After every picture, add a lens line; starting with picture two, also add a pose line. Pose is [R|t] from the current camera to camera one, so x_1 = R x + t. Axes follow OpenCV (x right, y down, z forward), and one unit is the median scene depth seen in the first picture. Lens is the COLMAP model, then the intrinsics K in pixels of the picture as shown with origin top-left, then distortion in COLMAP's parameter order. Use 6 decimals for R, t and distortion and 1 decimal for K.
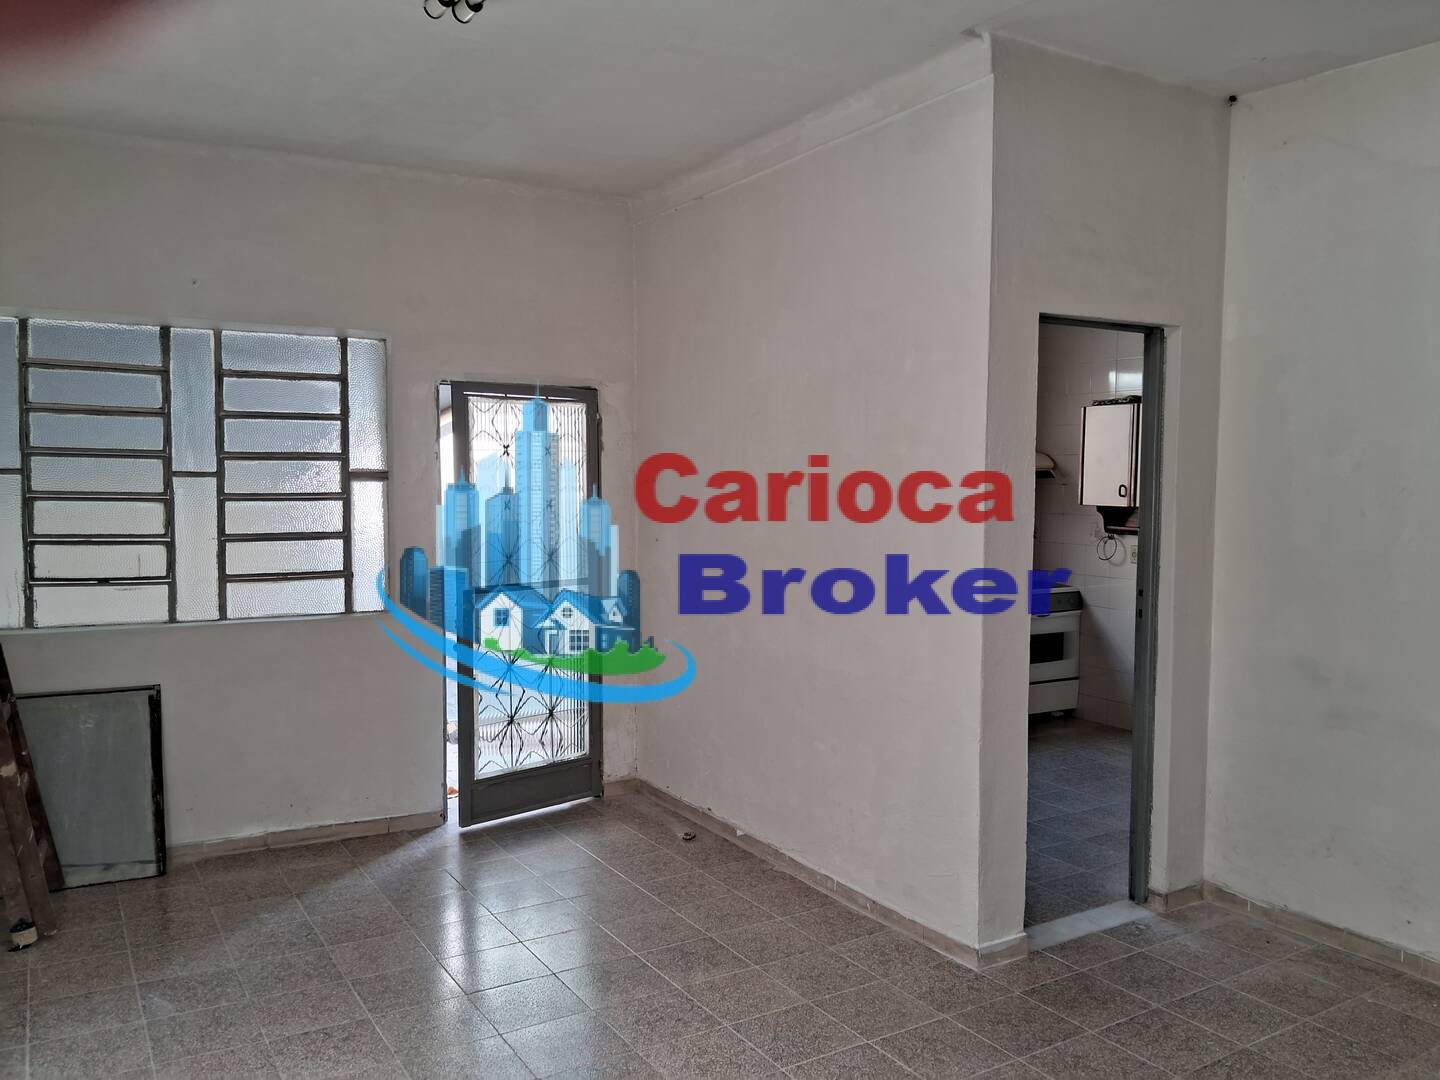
lens RADIAL K [[1133.6, 0, 715.2], [0, 1133.6, 545.1], [0, 0, 1]] dist [0.007862, -0.042995]
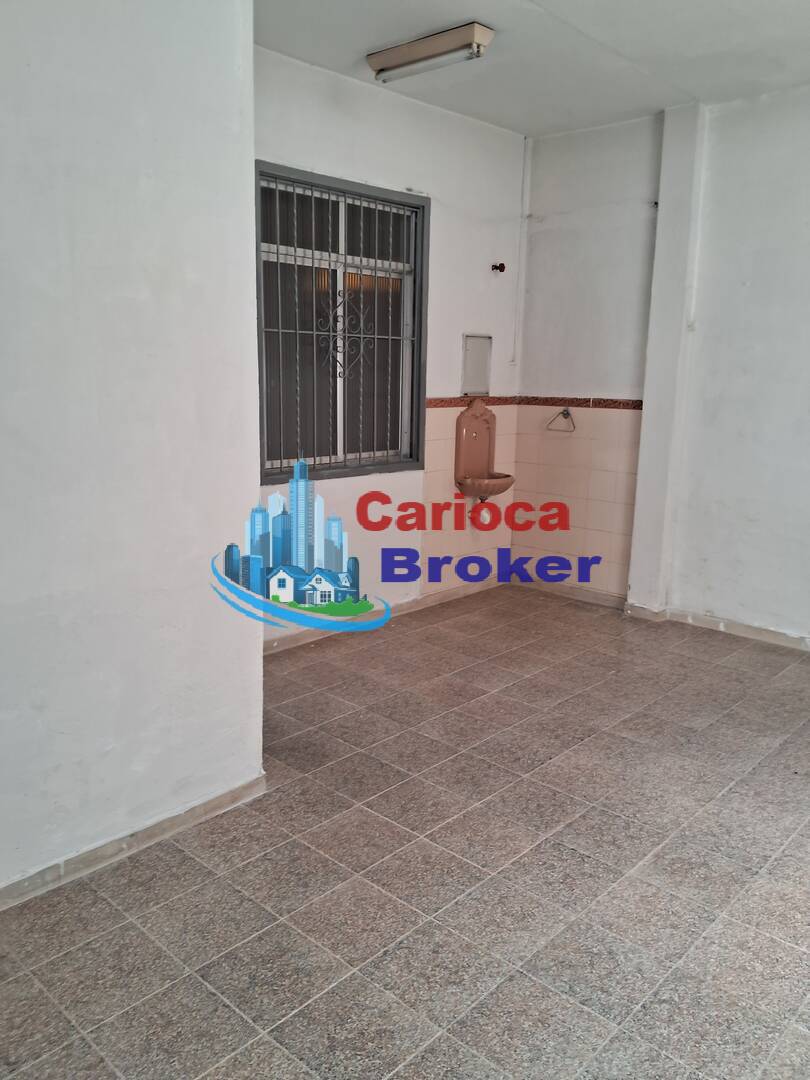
lens RADIAL K [[850.2, 0, 401.2], [0, 850.2, 540.1], [0, 0, 1]] dist [0.007862, -0.042995]
pose [[-0.282134, -0.204817, 0.937257, -0.514367], [0.034953, 0.974102, 0.223390, -0.045201], [-0.958738, 0.095785, -0.267668, 1.024138]]
